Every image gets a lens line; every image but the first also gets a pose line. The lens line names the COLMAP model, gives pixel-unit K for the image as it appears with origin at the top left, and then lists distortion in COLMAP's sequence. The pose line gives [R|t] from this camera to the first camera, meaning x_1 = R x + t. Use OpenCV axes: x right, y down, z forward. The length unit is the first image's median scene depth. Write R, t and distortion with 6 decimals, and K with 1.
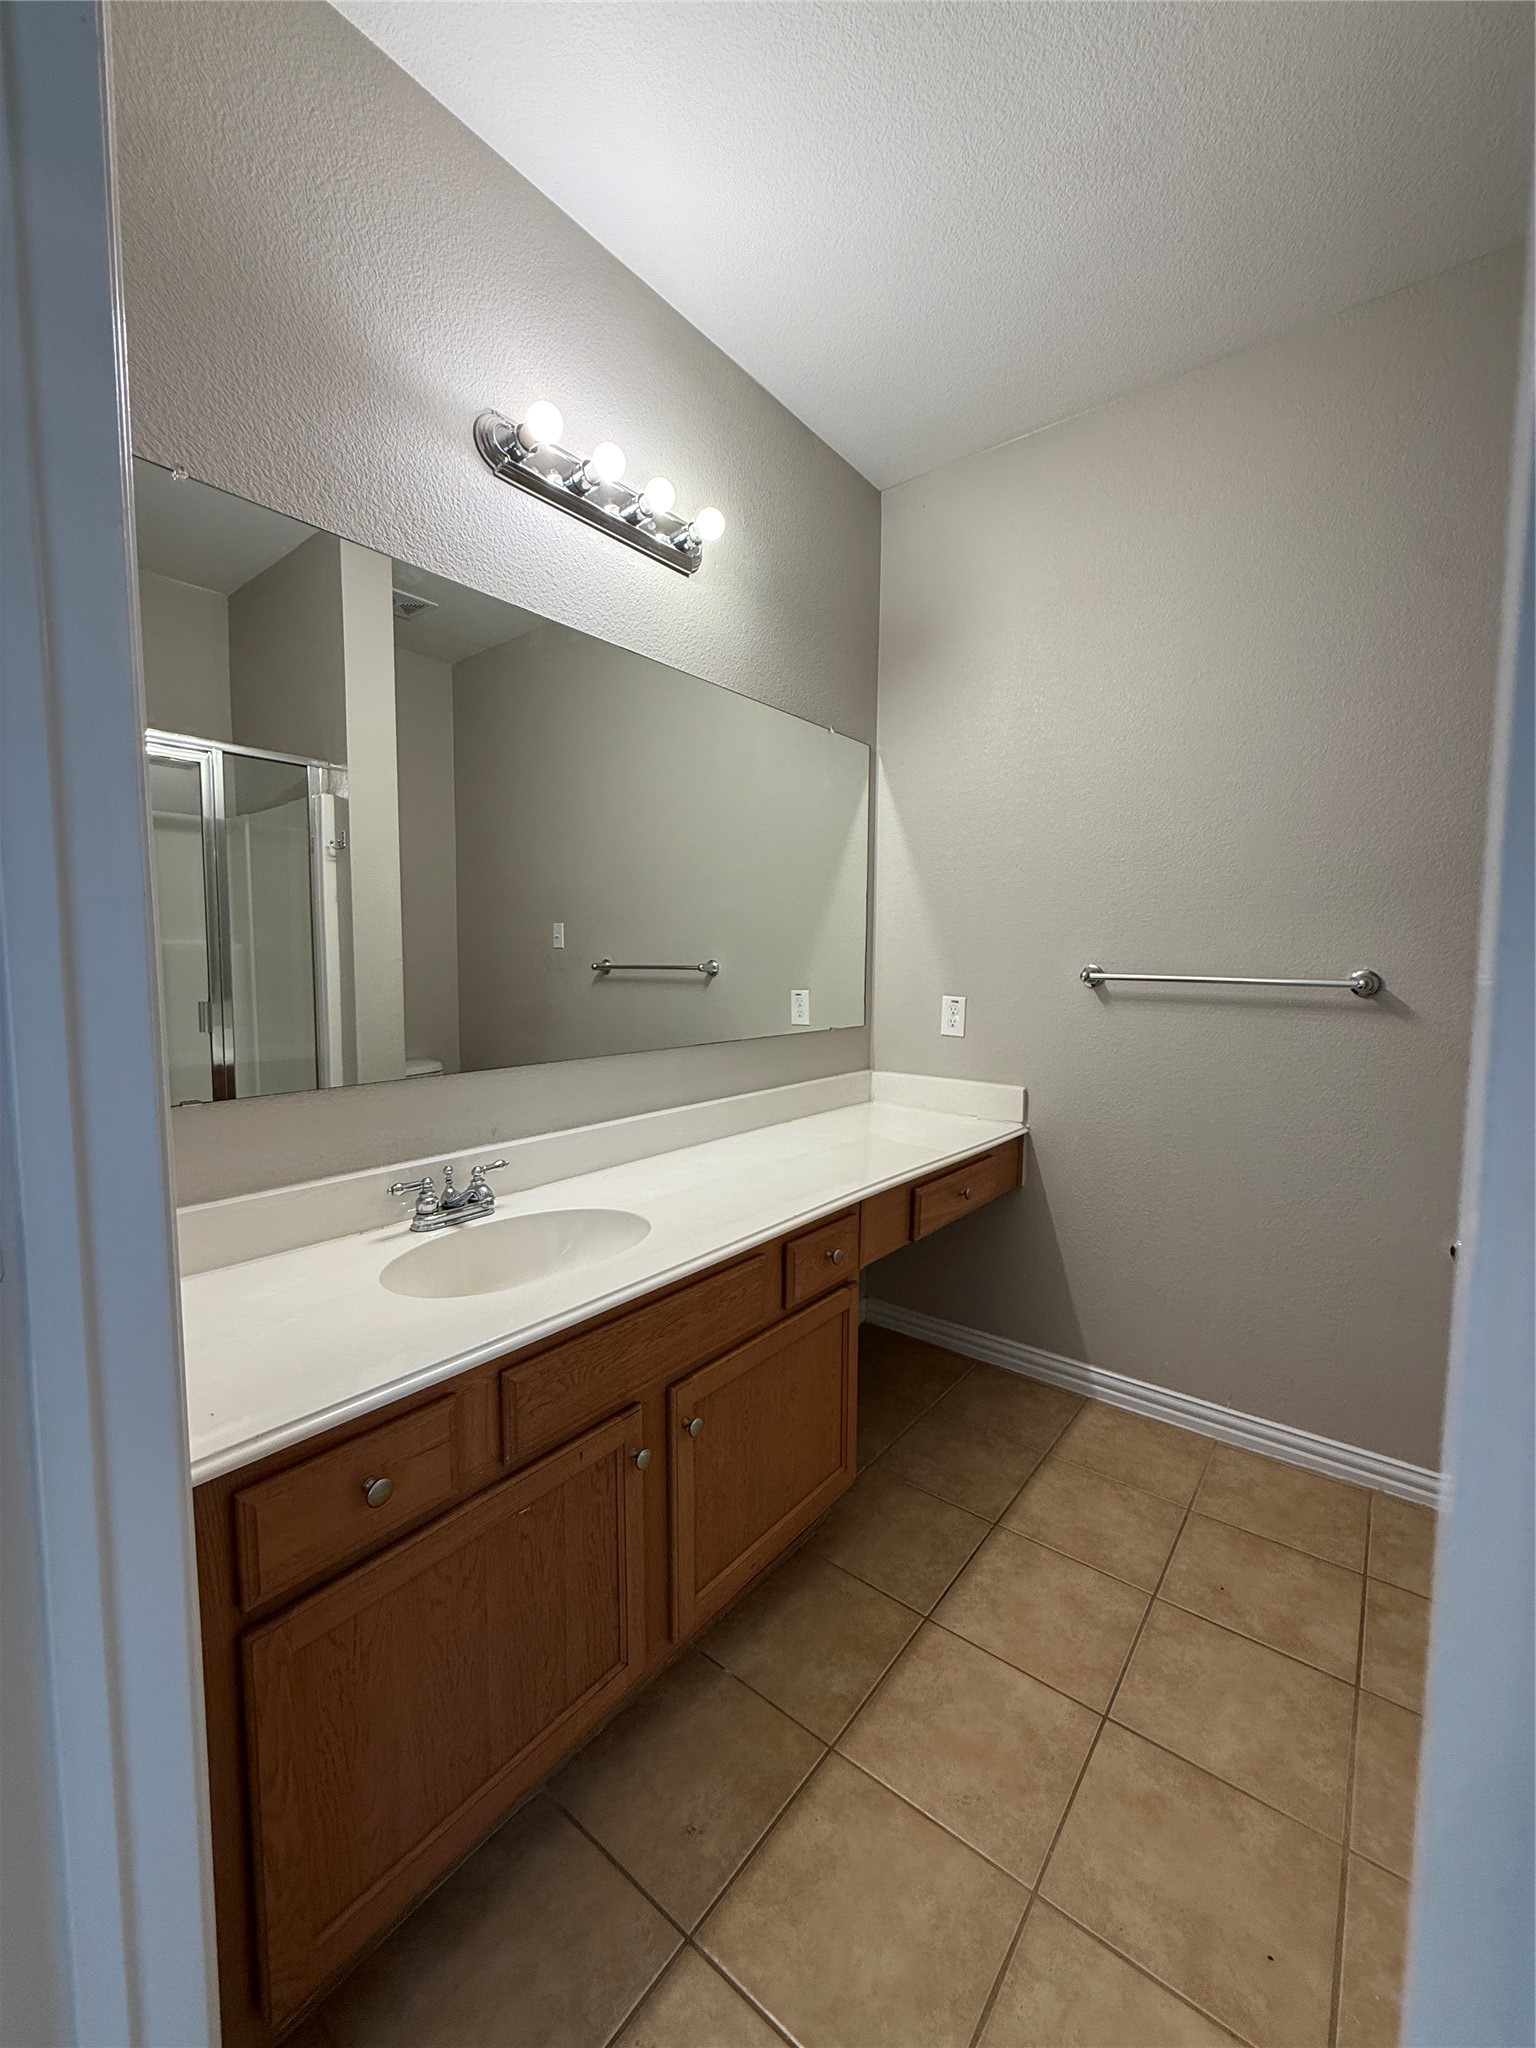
lens RADIAL K [[817.8, 0, 766.5], [0, 817.8, 1019.5], [0, 0, 1]] dist [-0.000785, 0.000535]
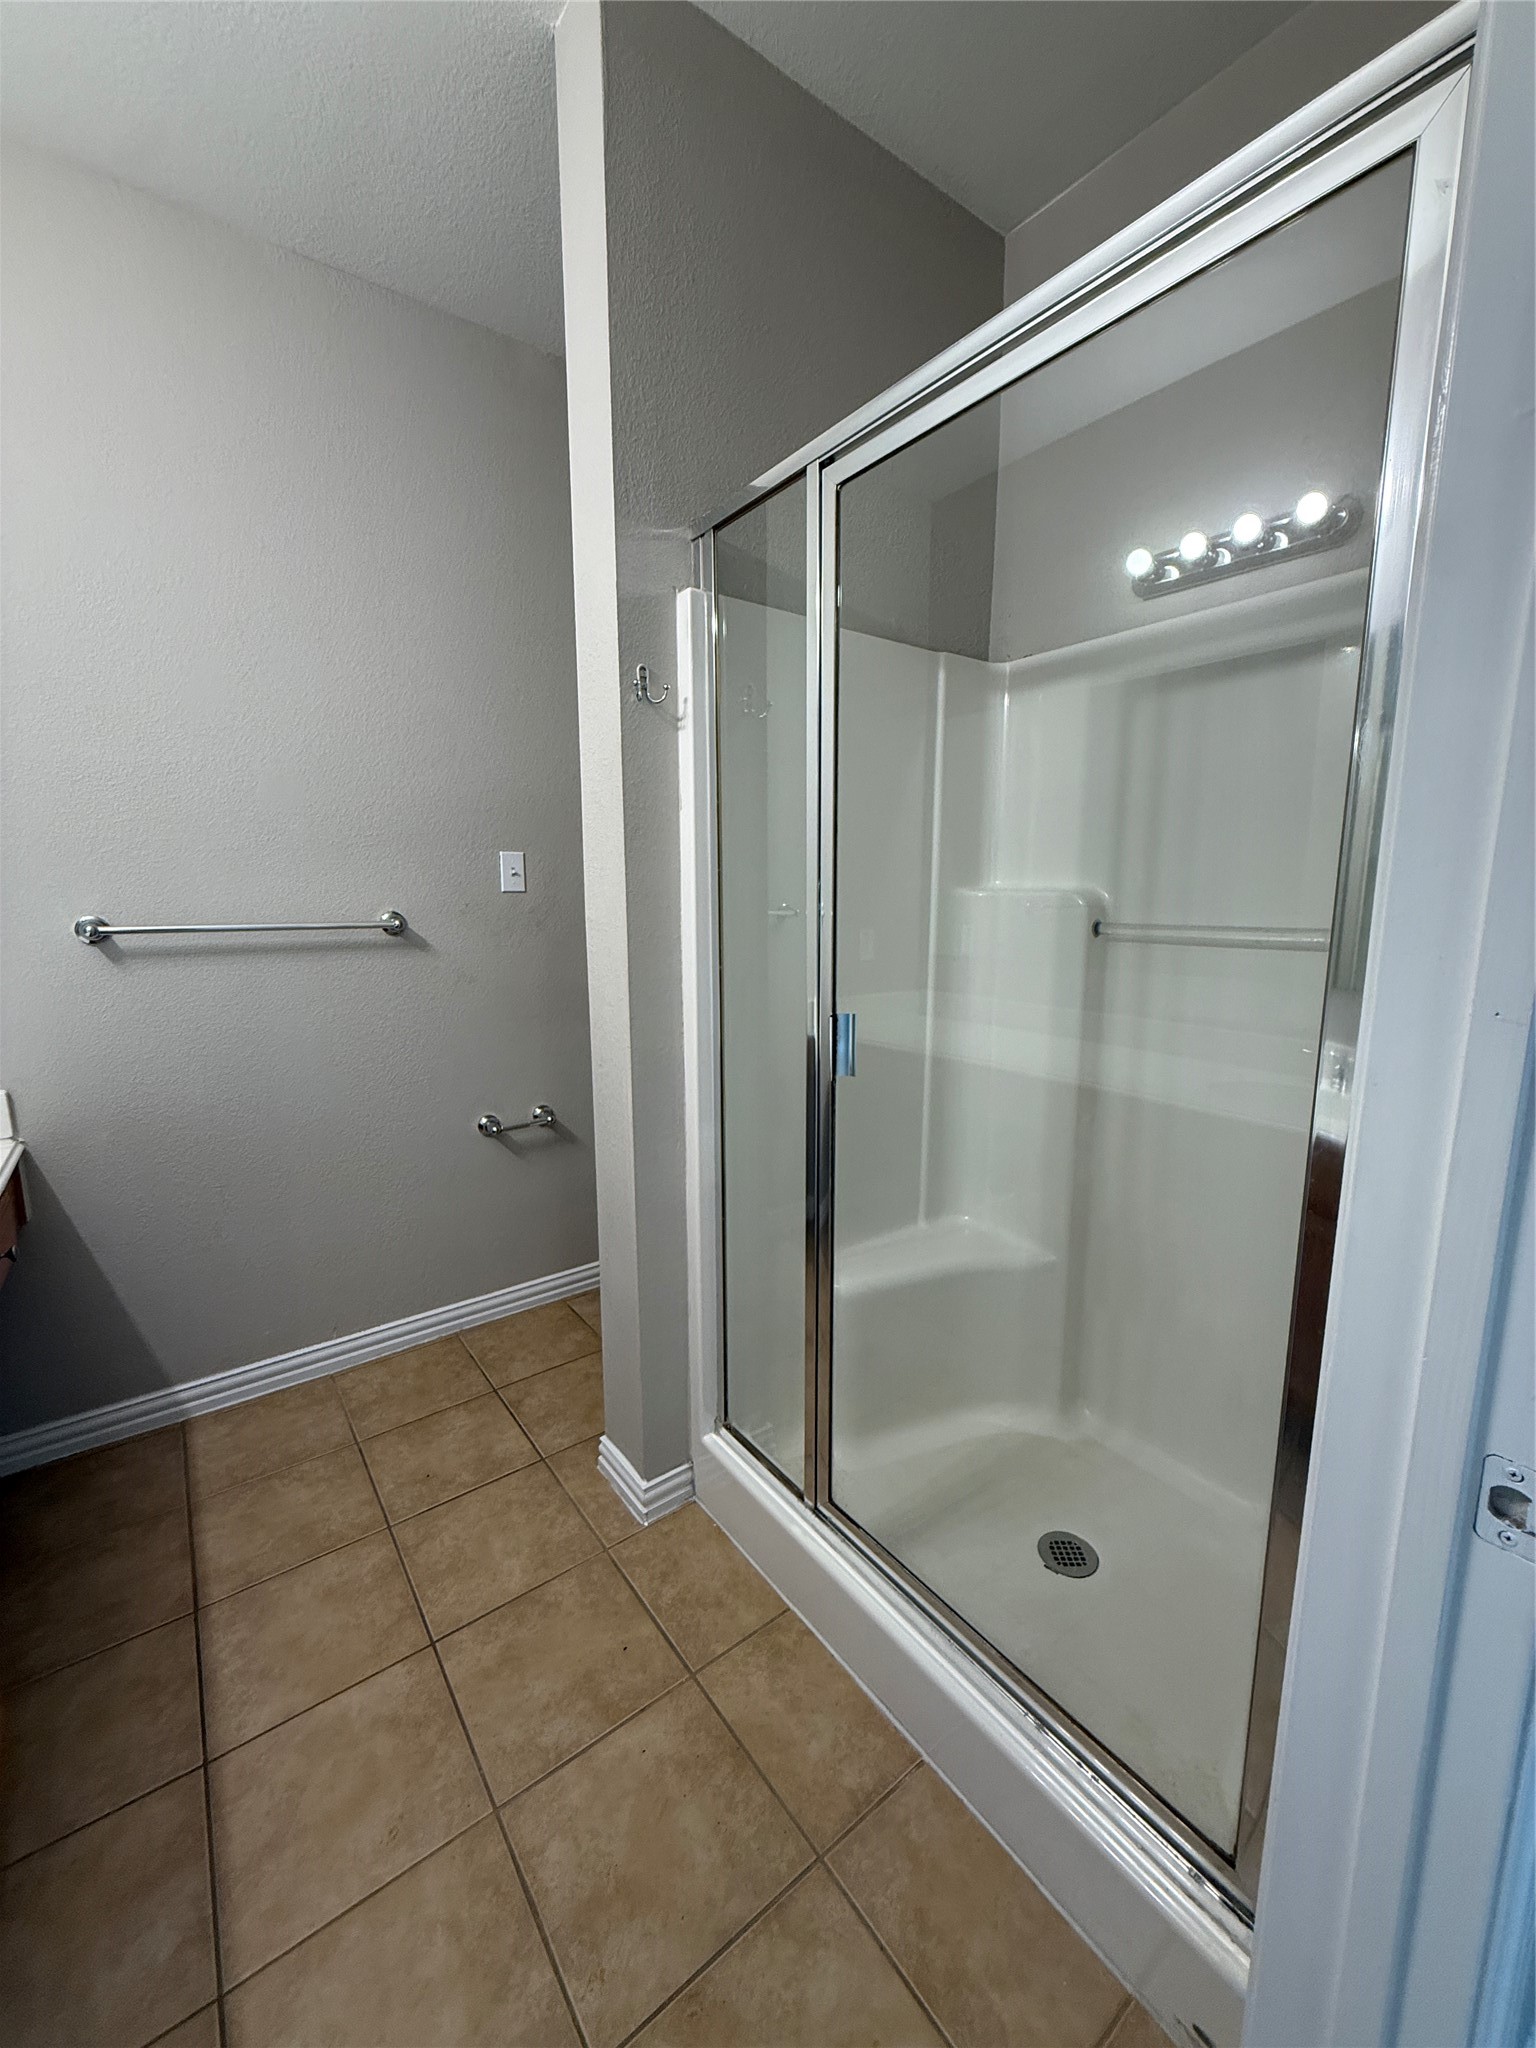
lens RADIAL K [[817.8, 0, 777.8], [0, 817.8, 1018.2], [0, 0, 1]] dist [-0.000785, 0.000535]
pose [[0.256481, -0.164759, 0.952403, -0.268780], [0.081658, 0.985535, 0.148500, -0.044287], [-0.963094, 0.039684, 0.266225, 0.209076]]
